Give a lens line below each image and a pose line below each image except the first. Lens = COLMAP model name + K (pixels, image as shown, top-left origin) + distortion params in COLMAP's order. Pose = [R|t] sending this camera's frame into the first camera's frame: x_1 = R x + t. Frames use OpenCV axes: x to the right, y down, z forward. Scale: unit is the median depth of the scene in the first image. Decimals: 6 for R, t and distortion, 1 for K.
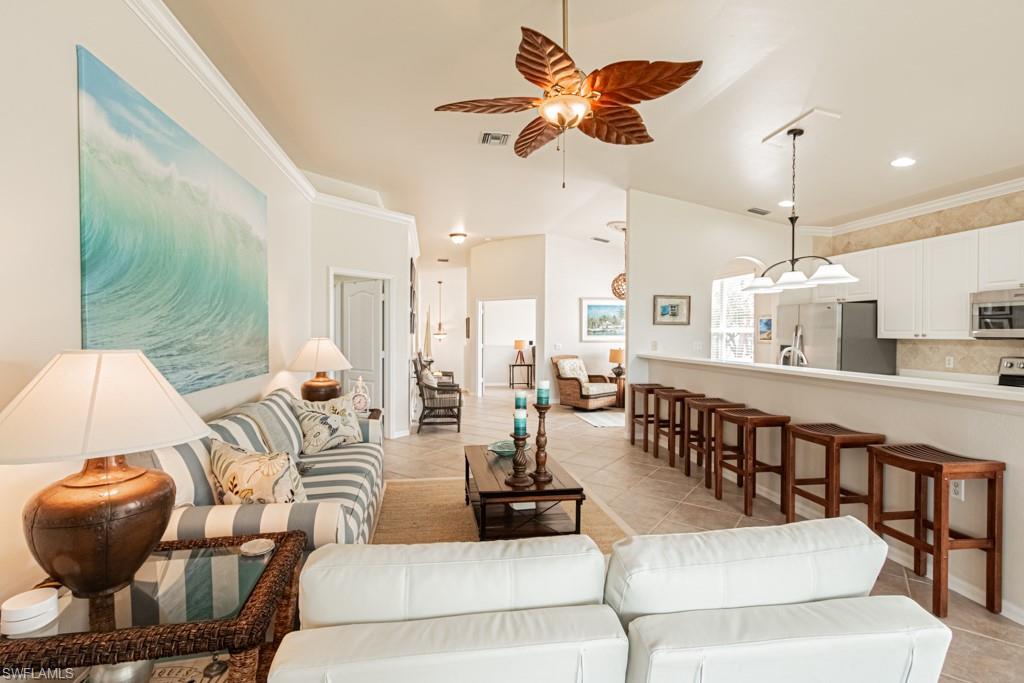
lens RADIAL K [[468.3, 0, 500.7], [0, 468.3, 339.3], [0, 0, 1]] dist [0.001043, -0.000030]
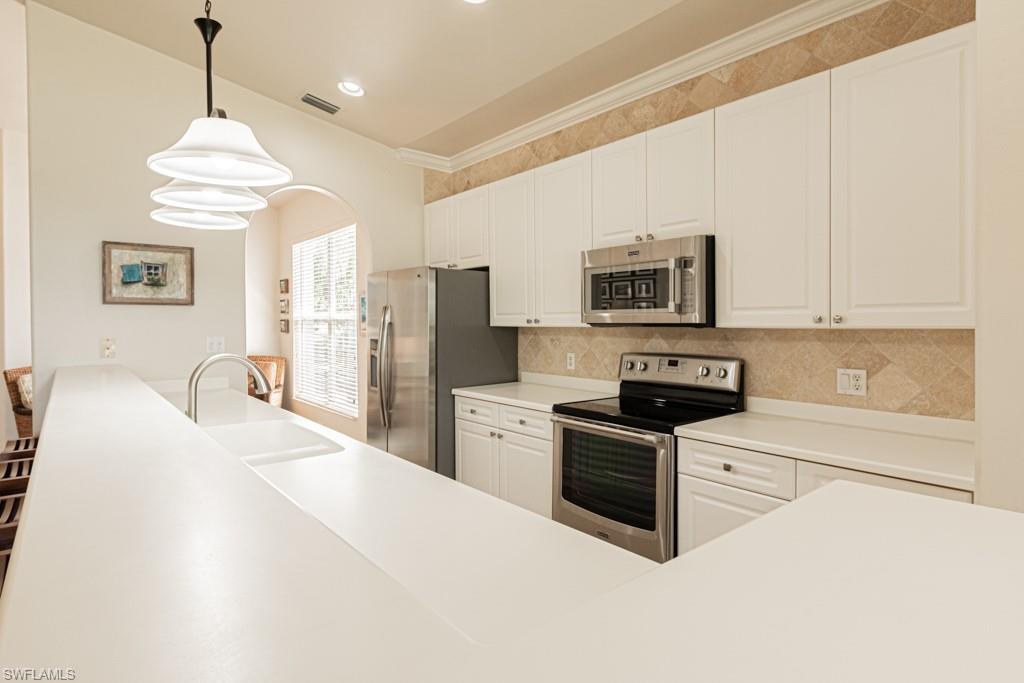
lens RADIAL K [[541.7, 0, 512.3], [0, 541.7, 331.0], [0, 0, 1]] dist [0.001779, 0.000369]
pose [[0.854204, -0.018424, 0.519611, 0.484778], [0.016116, 0.999830, 0.008958, -0.002105], [-0.519688, 0.000722, 0.854356, 0.386847]]
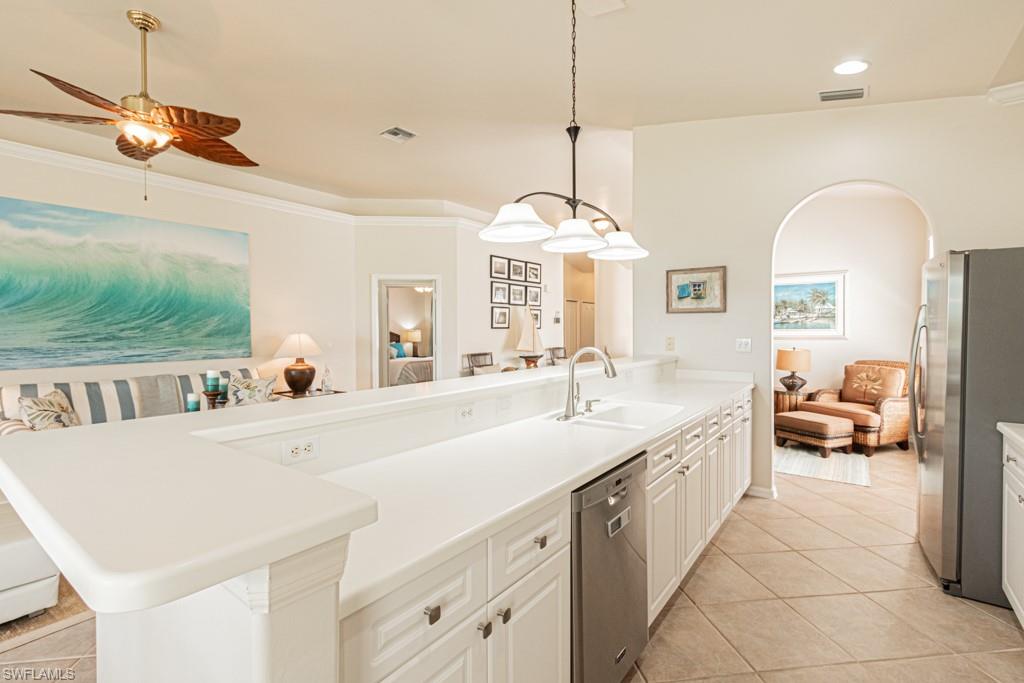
lens RADIAL K [[468.3, 0, 500.7], [0, 468.3, 339.3], [0, 0, 1]] dist [0.001043, -0.000030]
pose [[0.697484, 0.009804, -0.716533, 0.798904], [-0.003163, 0.999939, 0.010602, 0.000815], [0.716593, -0.005128, 0.697473, 0.419099]]
